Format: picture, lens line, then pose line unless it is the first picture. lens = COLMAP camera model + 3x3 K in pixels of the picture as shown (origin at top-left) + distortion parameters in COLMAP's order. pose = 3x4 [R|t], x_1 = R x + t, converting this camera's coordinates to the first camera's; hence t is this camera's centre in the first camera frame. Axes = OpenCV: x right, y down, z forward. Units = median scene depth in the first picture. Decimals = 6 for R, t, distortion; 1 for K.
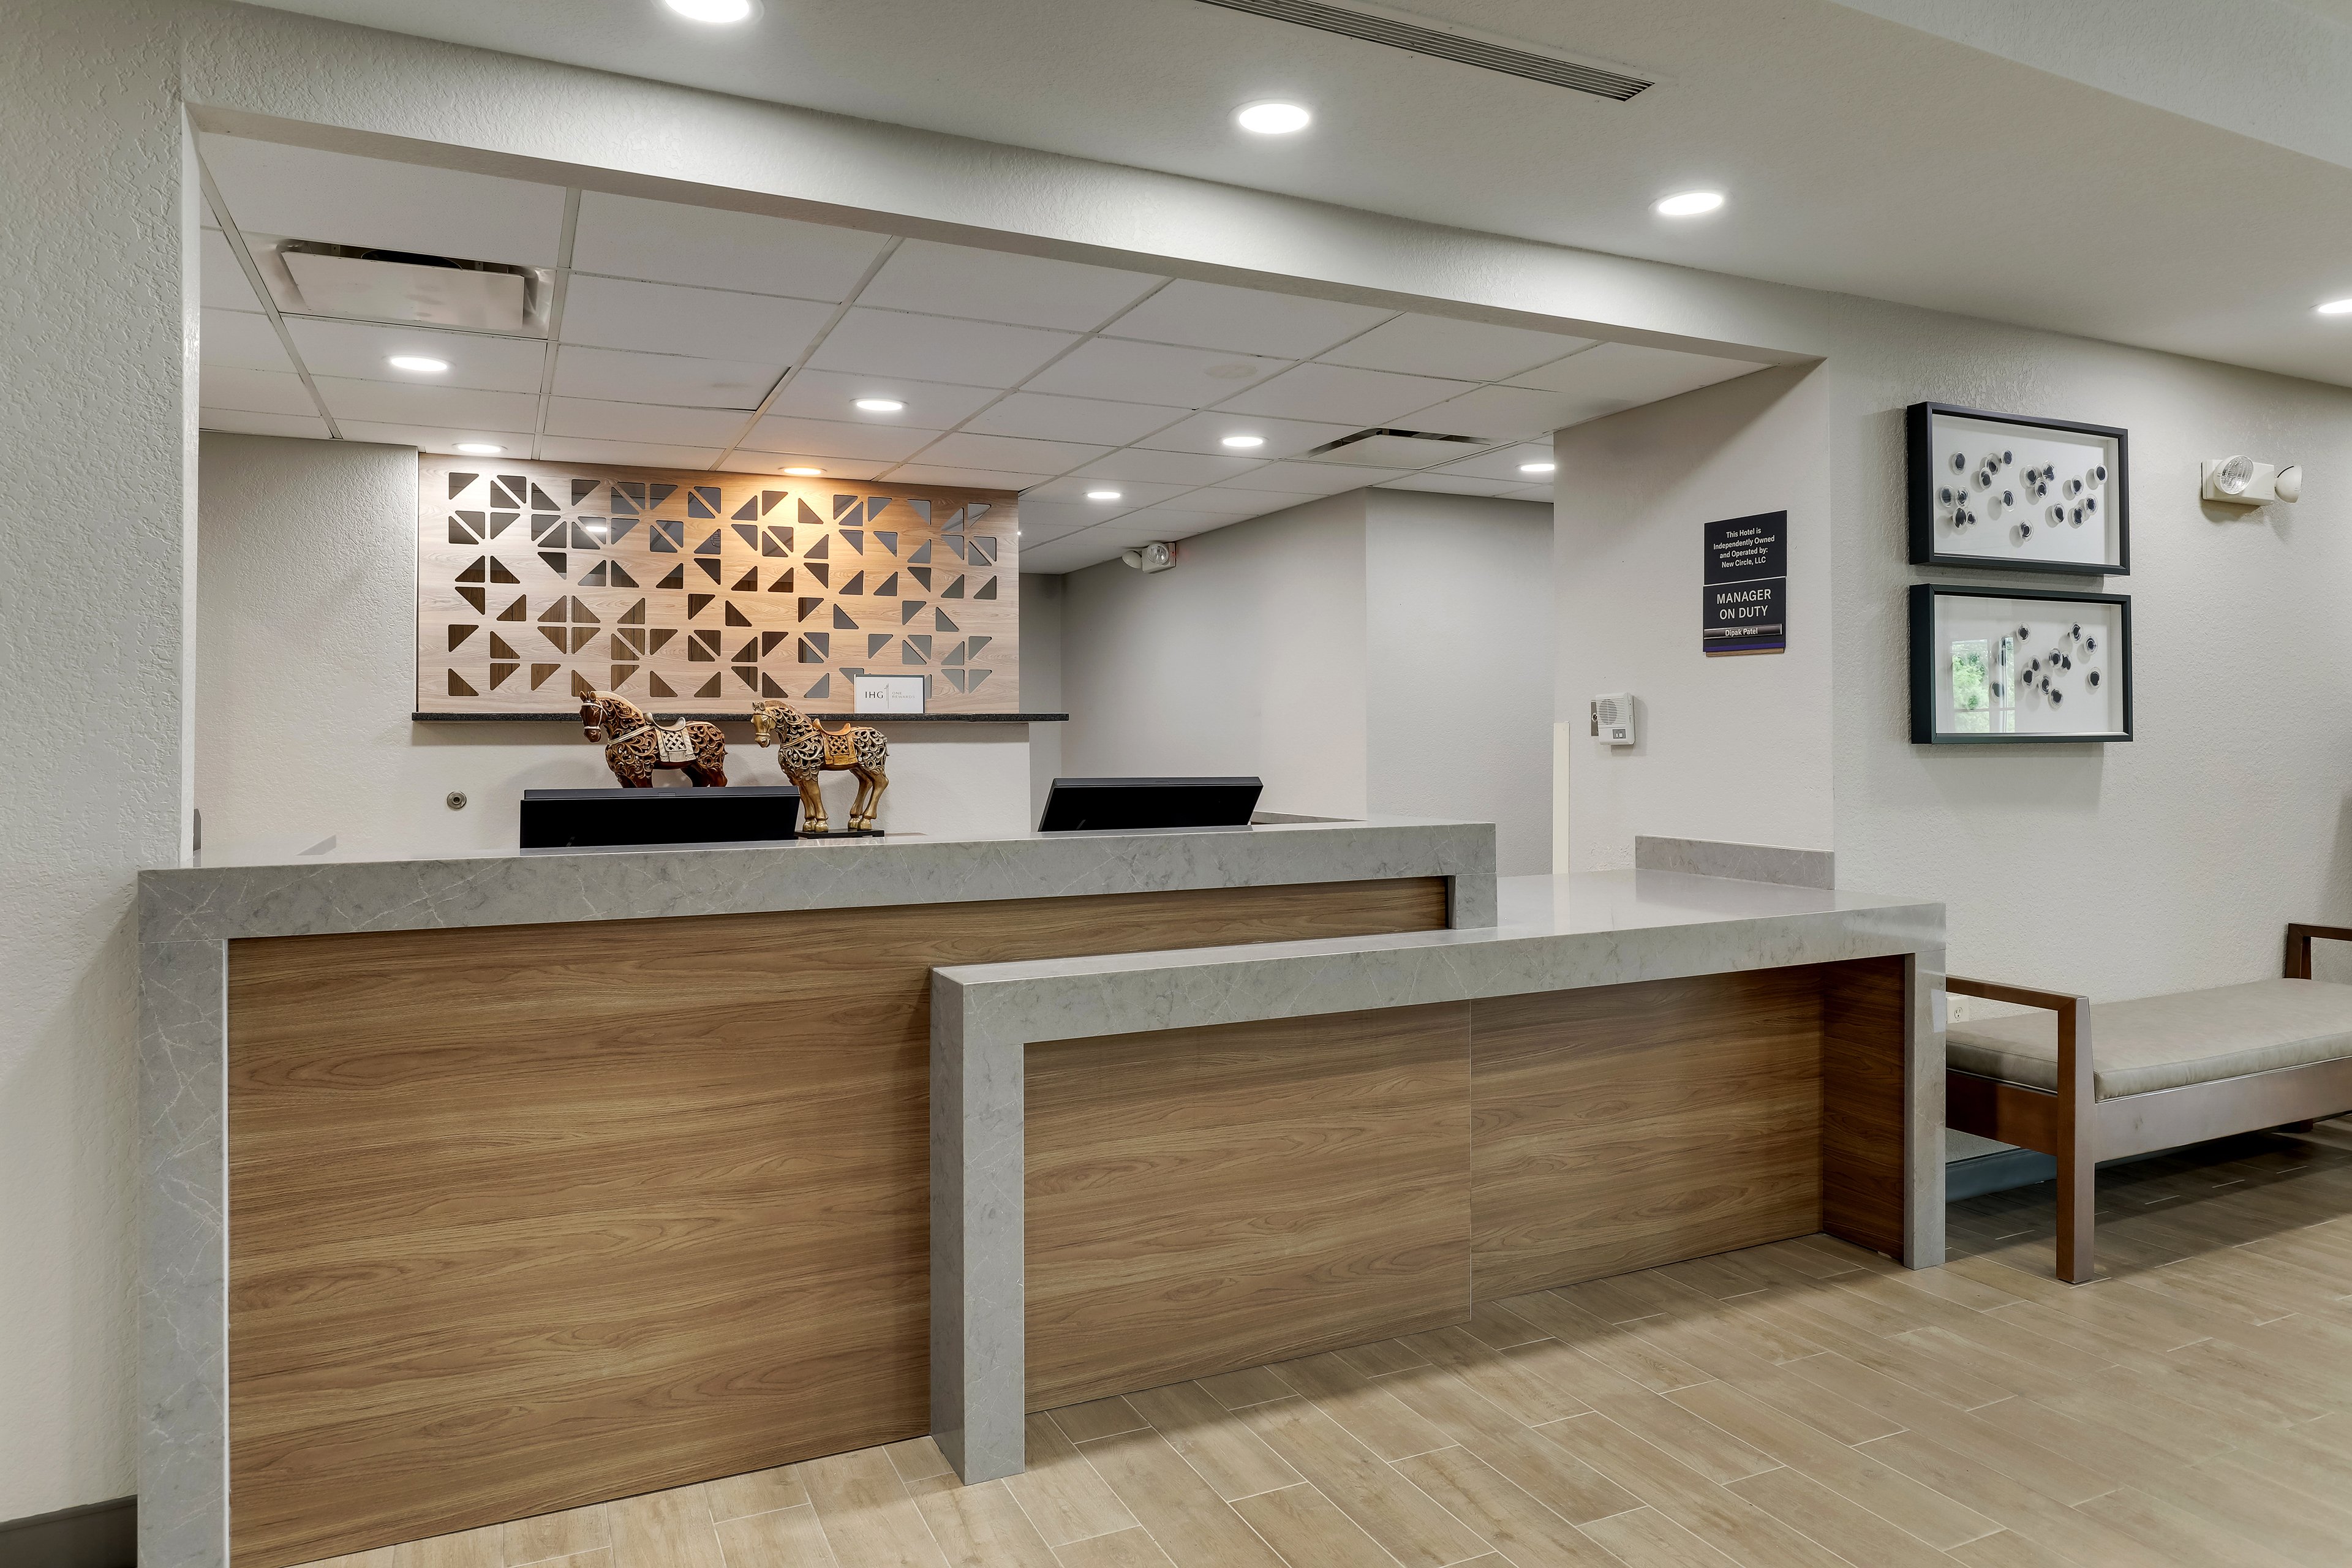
lens RADIAL K [[1451.7, 0, 1171.9], [0, 1451.7, 721.4], [0, 0, 1]] dist [-0.014695, 0.002632]
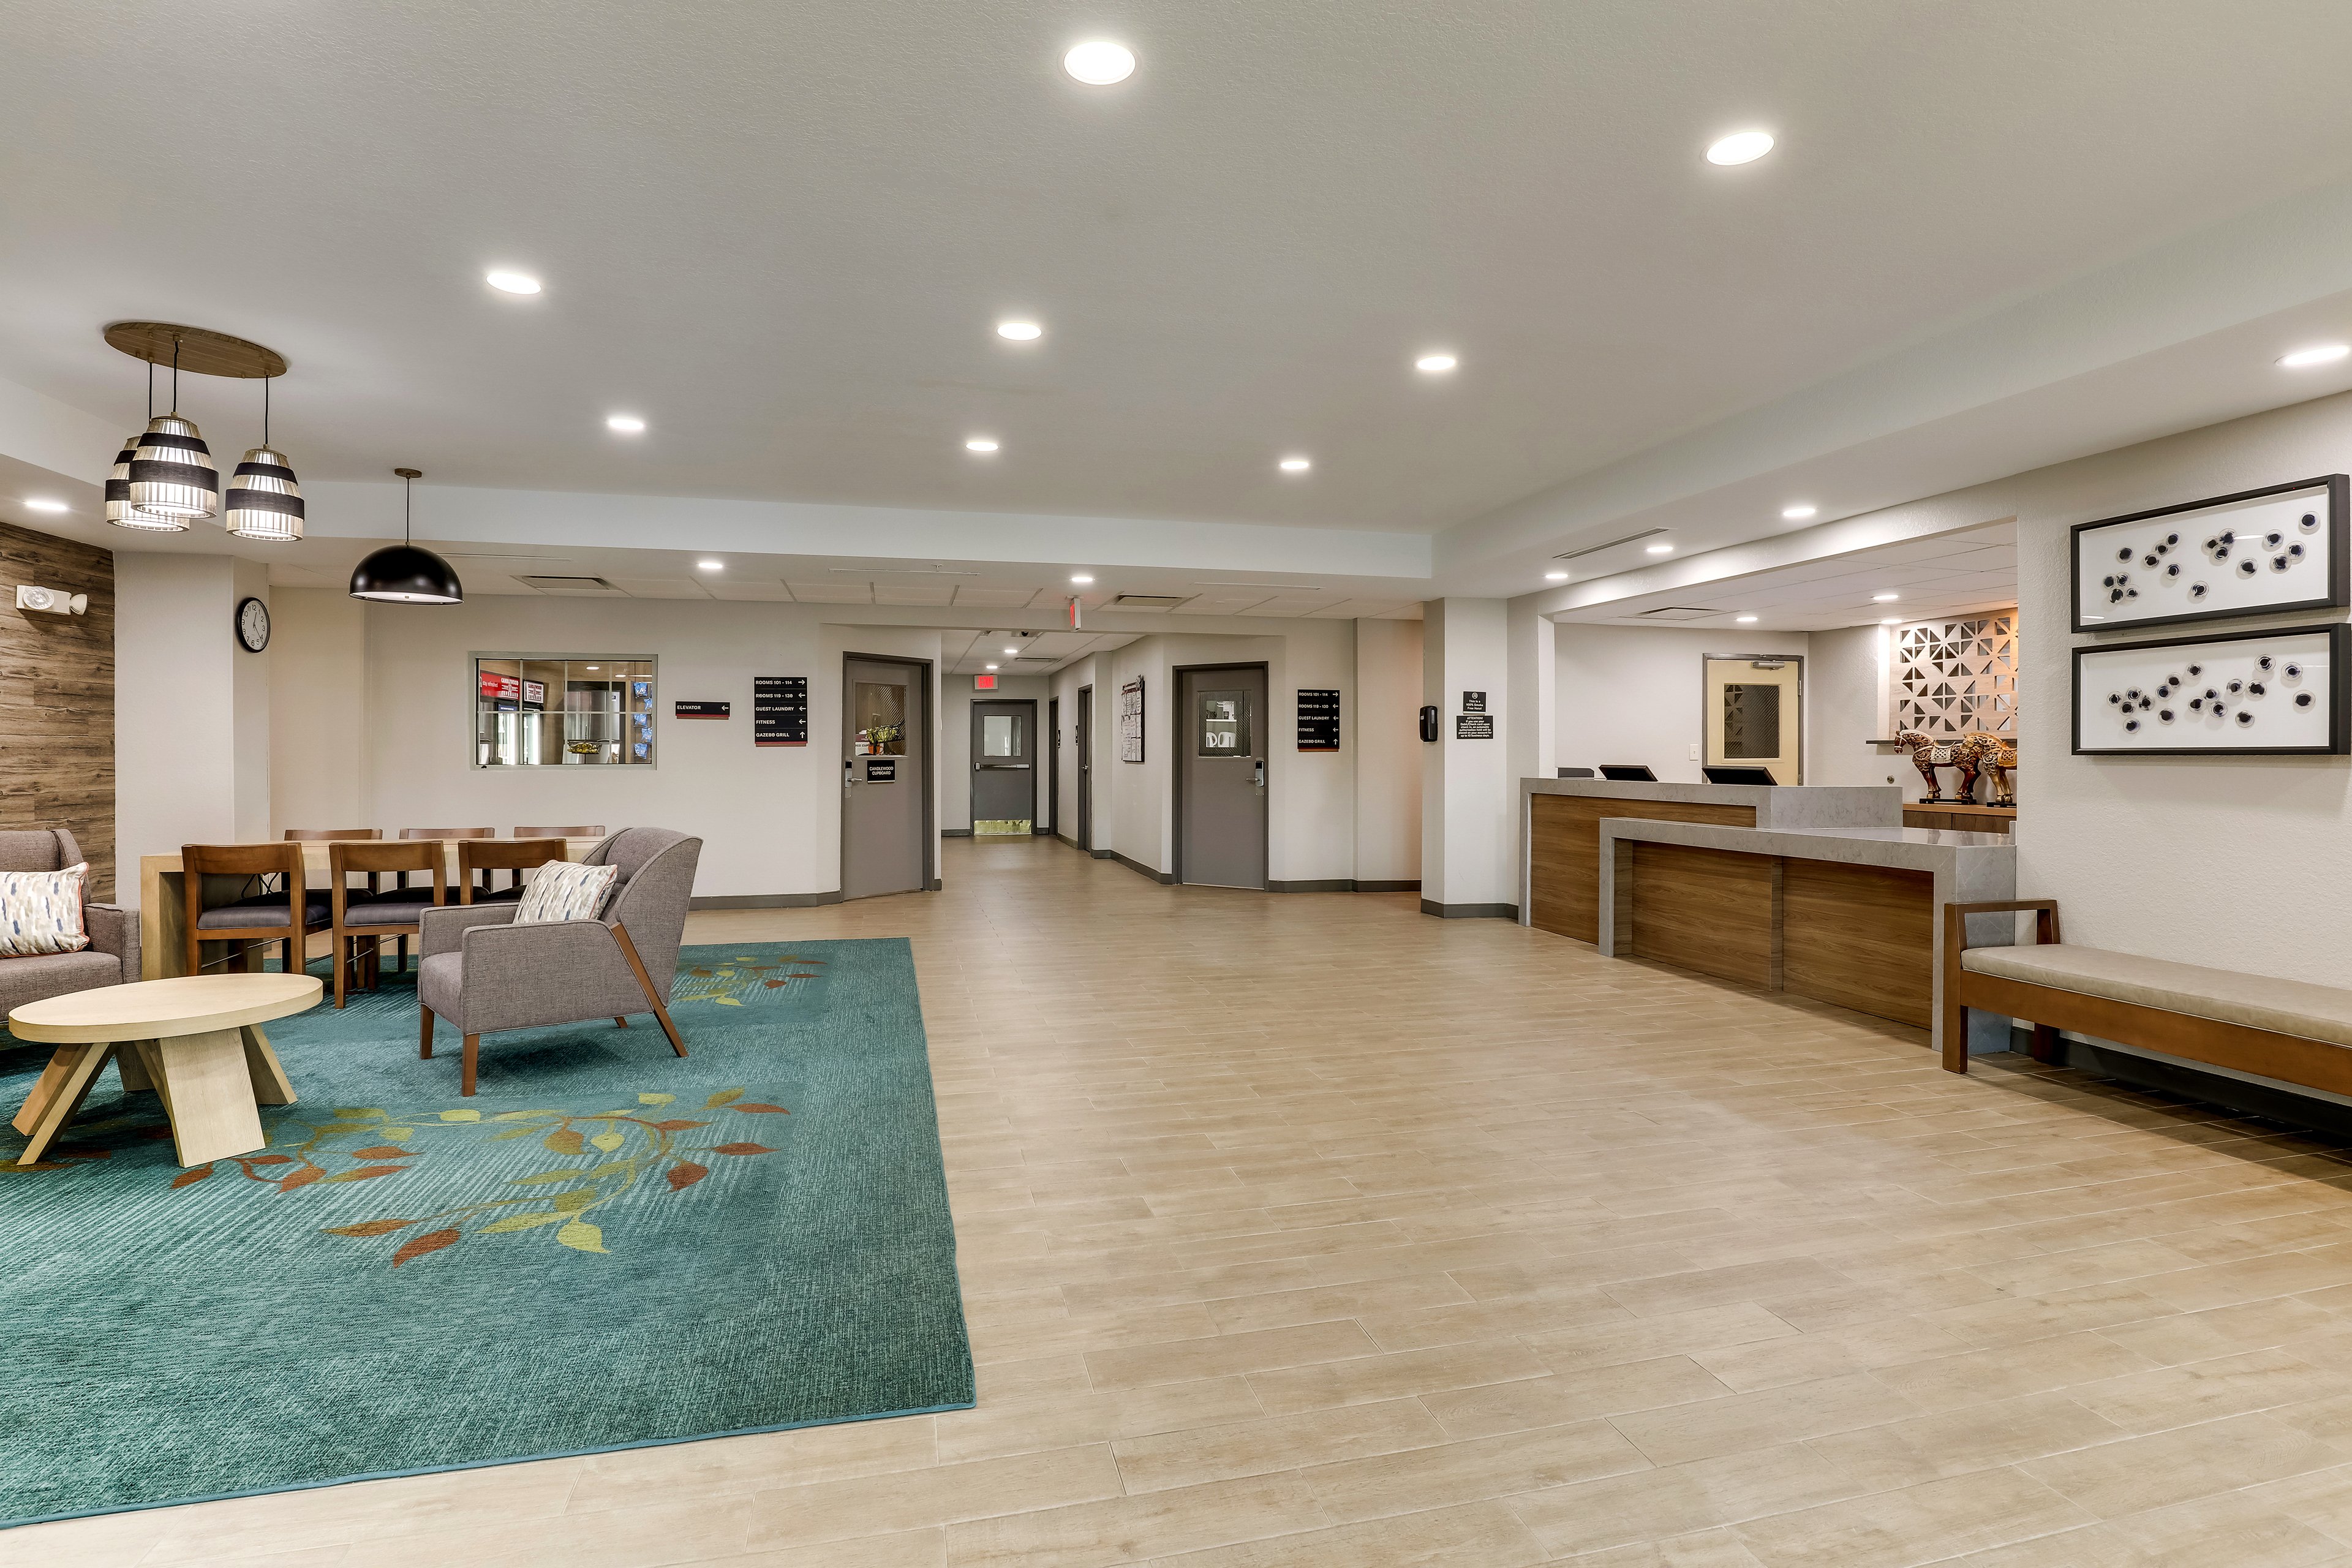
lens RADIAL K [[1114.3, 0, 1168.4], [0, 1114.3, 757.7], [0, 0, 1]] dist [-0.040214, 0.008469]
pose [[-0.193187, 0.005978, -0.981144, 1.755269], [0.009357, 0.999947, 0.004251, 0.004357], [0.981117, -0.008360, -0.193233, 0.293546]]
